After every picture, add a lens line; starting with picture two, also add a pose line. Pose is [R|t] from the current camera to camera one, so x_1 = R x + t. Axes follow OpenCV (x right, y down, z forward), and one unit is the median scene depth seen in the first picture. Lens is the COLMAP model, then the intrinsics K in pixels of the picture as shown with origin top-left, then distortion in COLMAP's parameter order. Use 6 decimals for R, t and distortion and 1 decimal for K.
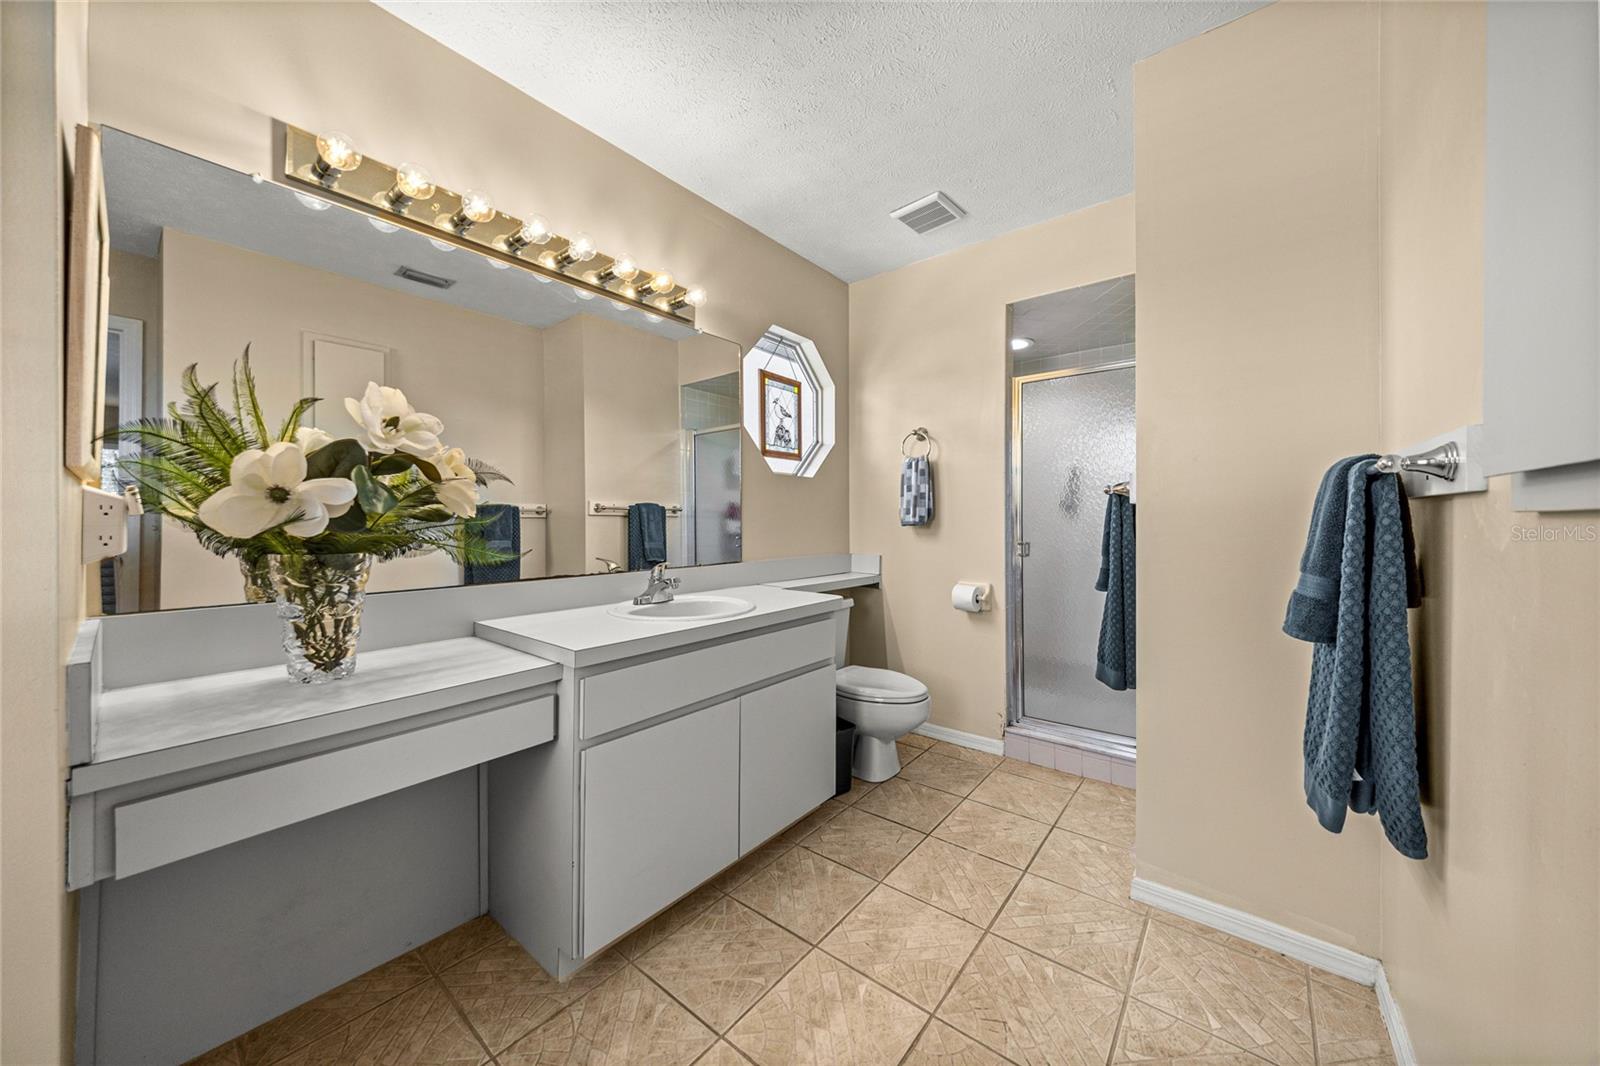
lens RADIAL K [[546.5, 0, 794.9], [0, 546.5, 525.0], [0, 0, 1]] dist [0.000222, 0.000019]
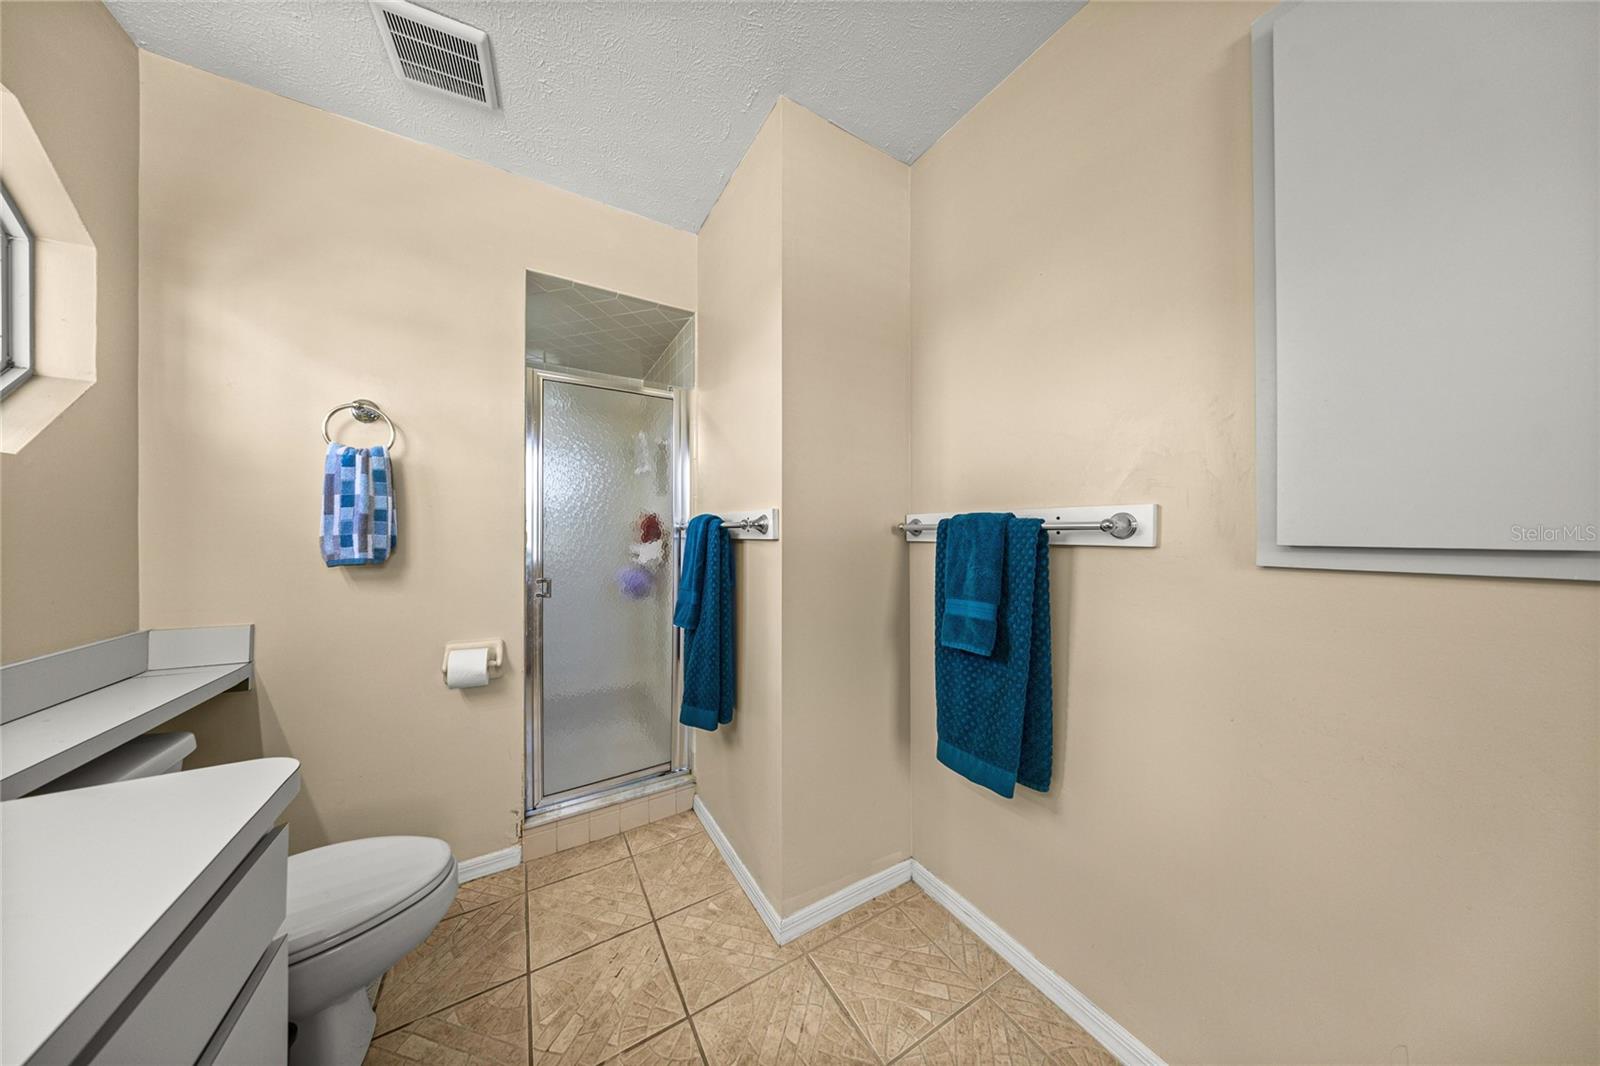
lens RADIAL K [[465.6, 0, 800.0], [0, 465.6, 533.0], [0, 0, 1]] dist [-0.008412, -0.000001]
pose [[0.333949, 0.003264, 0.942585, -0.094662], [0.004594, 0.999976, -0.005091, -0.030581], [-0.942580, 0.006030, 0.333927, 0.421146]]
